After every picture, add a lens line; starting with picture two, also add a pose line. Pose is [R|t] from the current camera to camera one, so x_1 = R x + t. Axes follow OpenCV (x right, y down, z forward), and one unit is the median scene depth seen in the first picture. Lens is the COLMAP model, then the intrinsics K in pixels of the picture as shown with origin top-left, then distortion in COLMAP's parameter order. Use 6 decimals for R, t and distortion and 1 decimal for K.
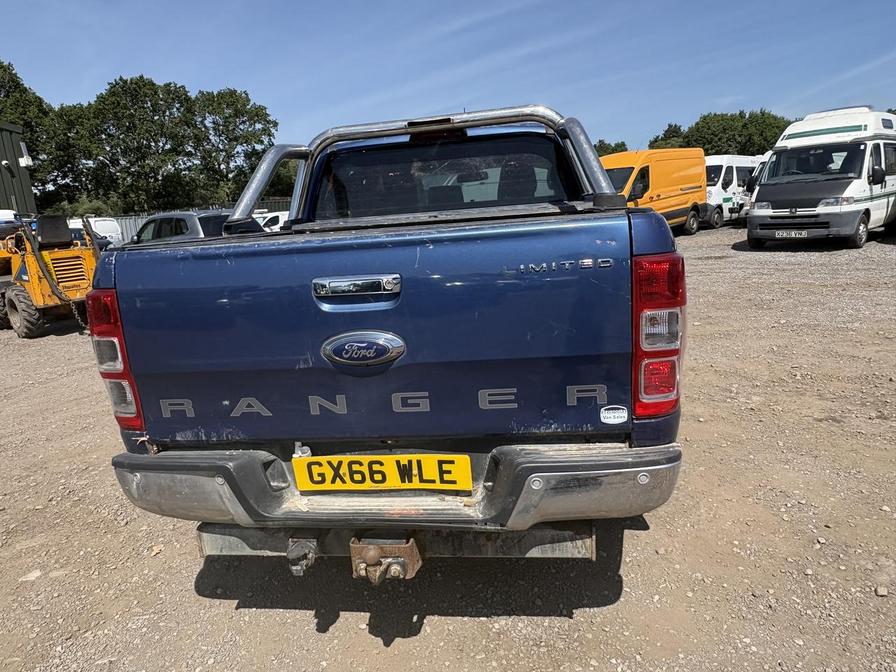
lens RADIAL K [[595.1, 0, 448.0], [0, 595.1, 336.0], [0, 0, 1]] dist [-0.003122, 0.004653]
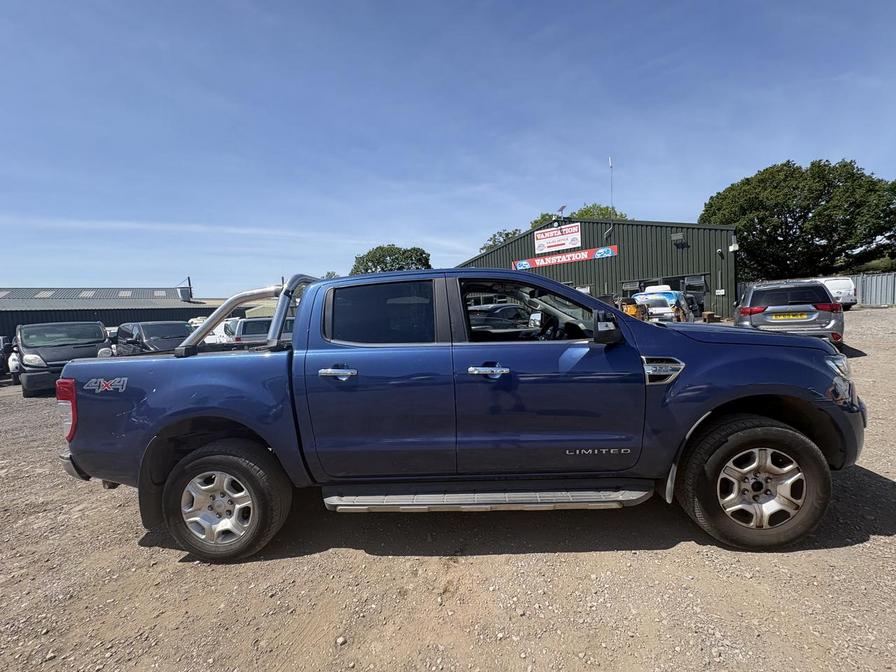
lens RADIAL K [[357.2, 0, 450.7], [0, 357.2, 334.9], [0, 0, 1]] dist [-0.001571, -0.000092]
pose [[0.070345, 0.124964, -0.989664, 0.278133], [-0.147864, 0.982468, 0.113545, -0.105081], [0.986503, 0.138349, 0.087590, 0.350034]]
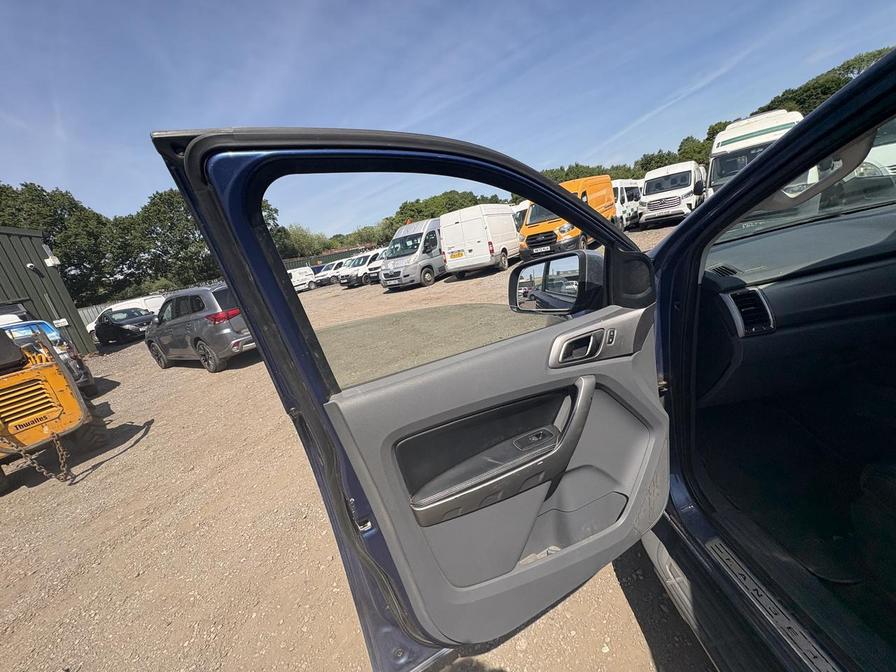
lens RADIAL K [[357.3, 0, 448.0], [0, 357.3, 336.0], [0, 0, 1]] dist [0.000768, -0.000453]
pose [[0.979220, -0.173352, 0.105250, -0.117460], [0.169668, 0.984560, 0.043074, -0.089615], [-0.111092, -0.024322, 0.993512, 0.379718]]
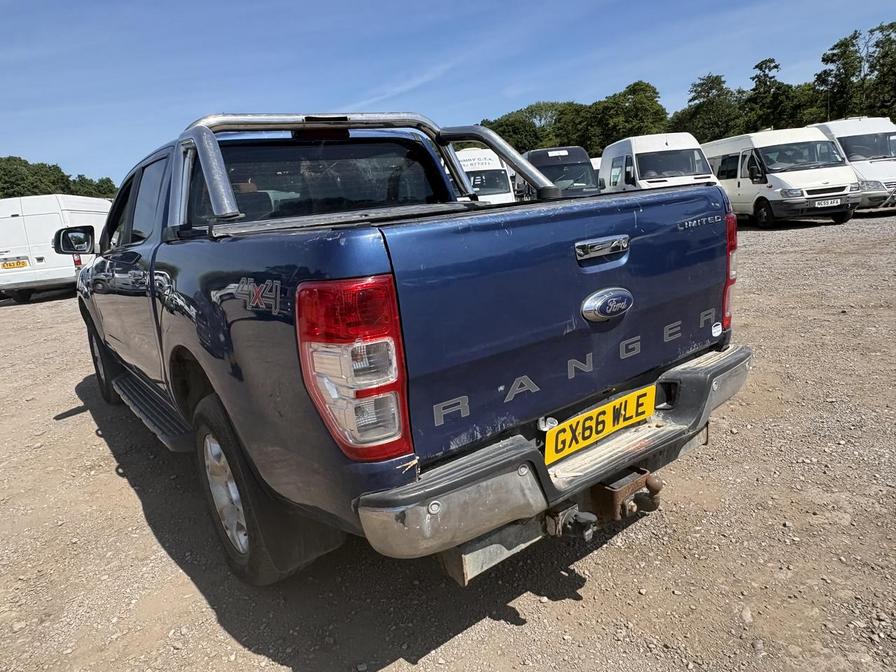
lens RADIAL K [[595.1, 0, 448.0], [0, 595.1, 336.0], [0, 0, 1]] dist [-0.003122, 0.004653]
pose [[0.706547, -0.149179, 0.691763, -0.160912], [0.190951, 0.981459, 0.016620, 0.000488], [-0.681417, 0.120350, 0.721933, 0.060054]]
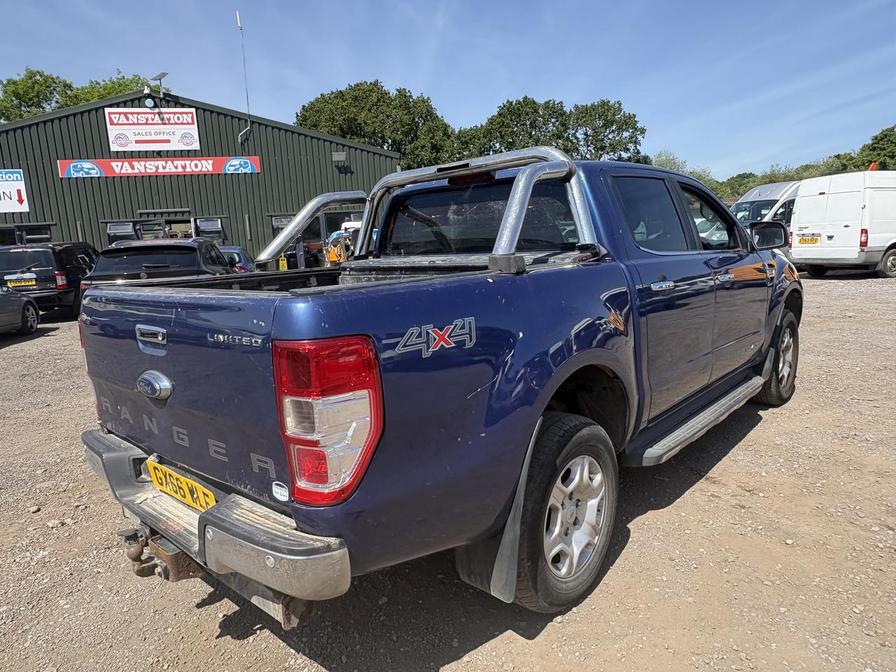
lens RADIAL K [[591.7, 0, 448.0], [0, 591.7, 336.0], [0, 0, 1]] dist [0.003565, 0.000223]
pose [[0.829169, 0.119551, -0.546064, 0.146043], [-0.124115, 0.991853, 0.028687, -0.027281], [0.545045, 0.043988, 0.837252, 0.043210]]
